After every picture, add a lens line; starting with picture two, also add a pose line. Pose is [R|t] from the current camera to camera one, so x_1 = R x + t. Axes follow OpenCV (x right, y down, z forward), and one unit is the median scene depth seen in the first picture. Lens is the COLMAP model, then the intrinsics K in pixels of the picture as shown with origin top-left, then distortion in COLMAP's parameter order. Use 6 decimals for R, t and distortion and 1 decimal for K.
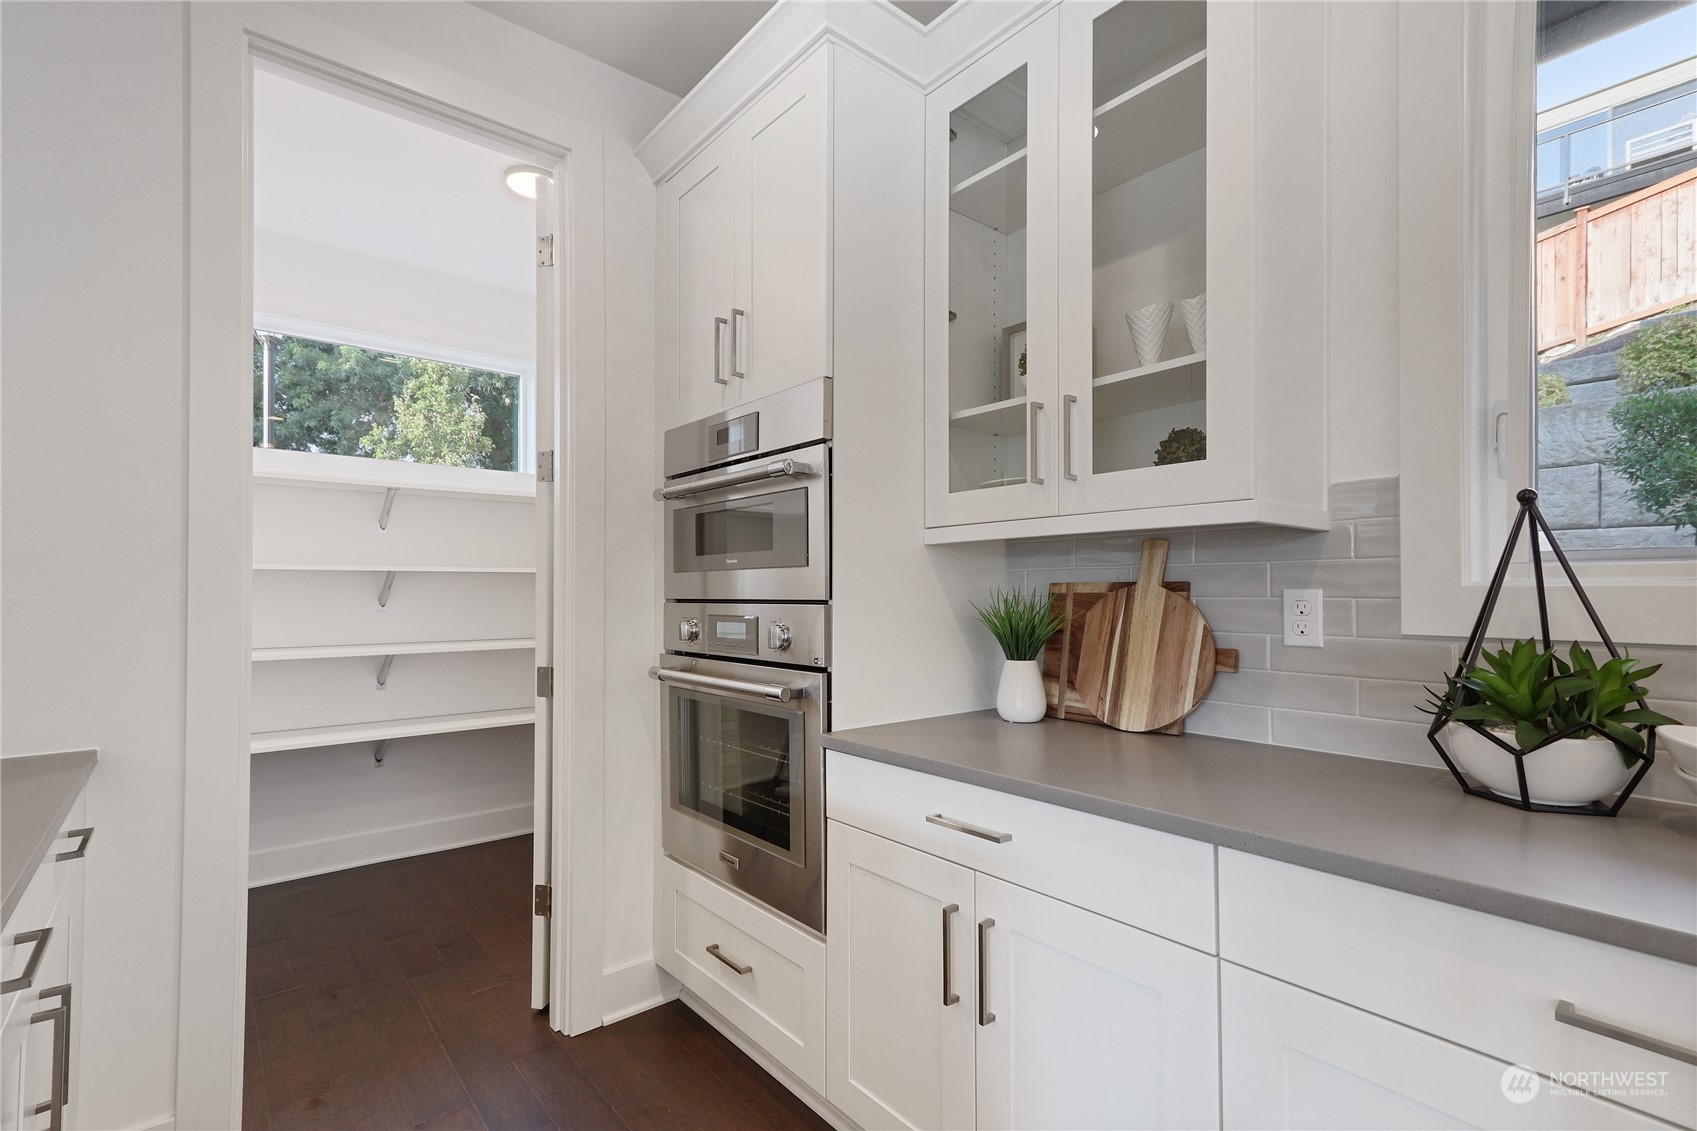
lens RADIAL K [[770.0, 0, 812.8], [0, 770.0, 575.6], [0, 0, 1]] dist [0.001905, 0.000136]
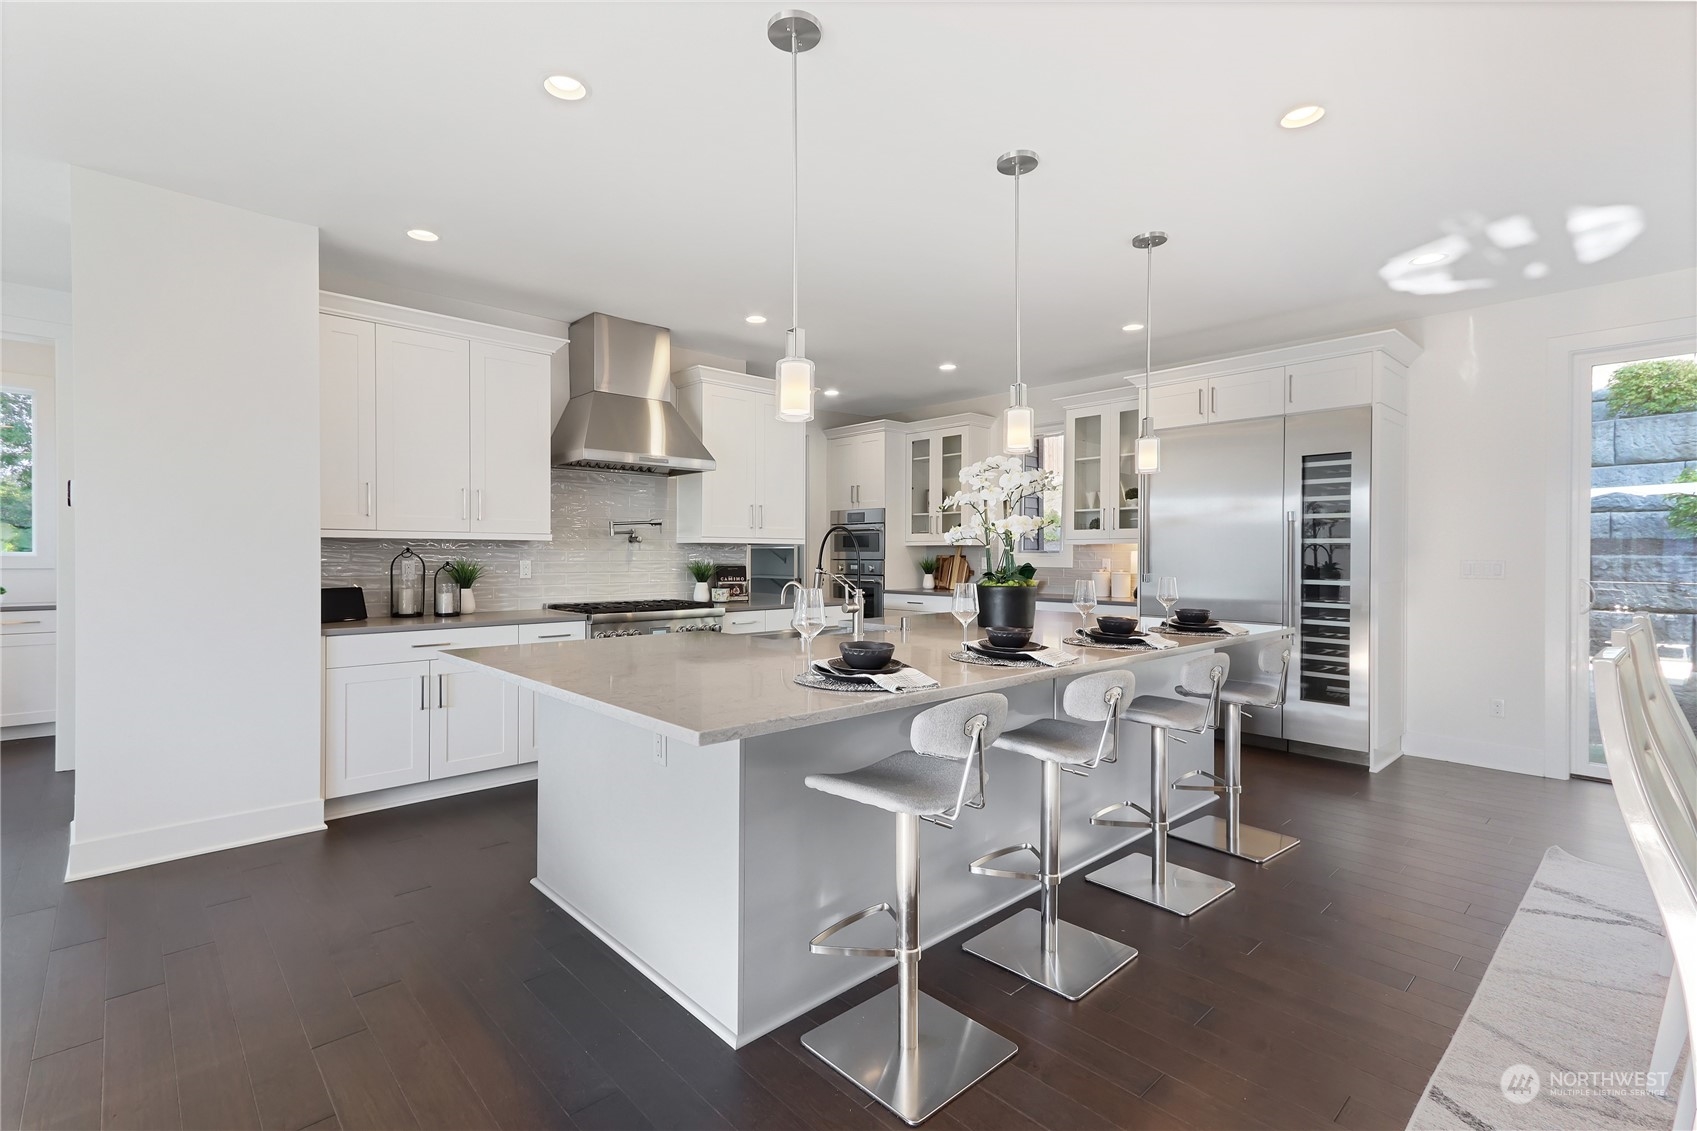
lens RADIAL K [[772.6, 0, 812.9], [0, 772.6, 557.3], [0, 0, 1]] dist [-0.002512, -0.000300]
pose [[0.998646, 0.002985, 0.051940, -0.605700], [-0.004413, 0.999614, 0.027414, -0.097826], [-0.051838, -0.027606, 0.998274, -3.326956]]
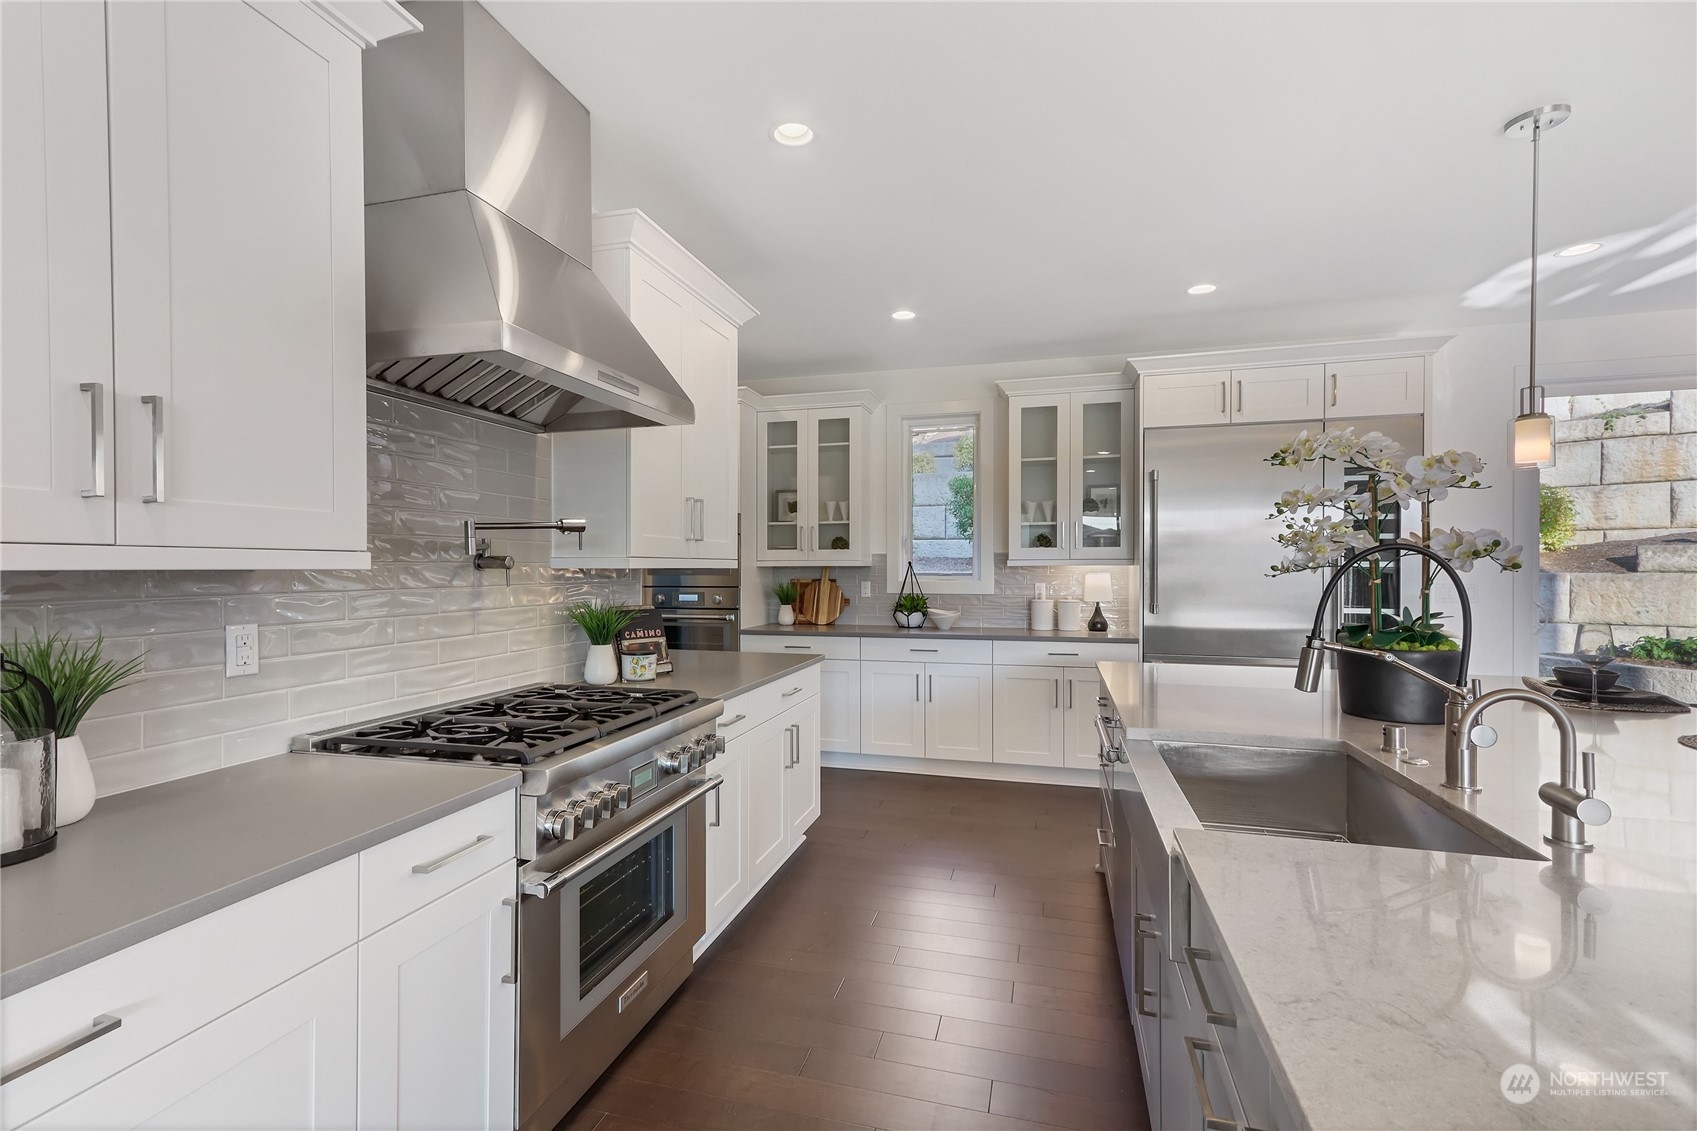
lens RADIAL K [[770.0, 0, 812.8], [0, 770.0, 575.6], [0, 0, 1]] dist [0.001905, 0.000136]
pose [[0.821230, -0.007222, 0.570552, -1.484754], [-0.012254, 0.999466, 0.030290, -0.107342], [-0.570466, -0.031867, 0.820703, -1.668503]]
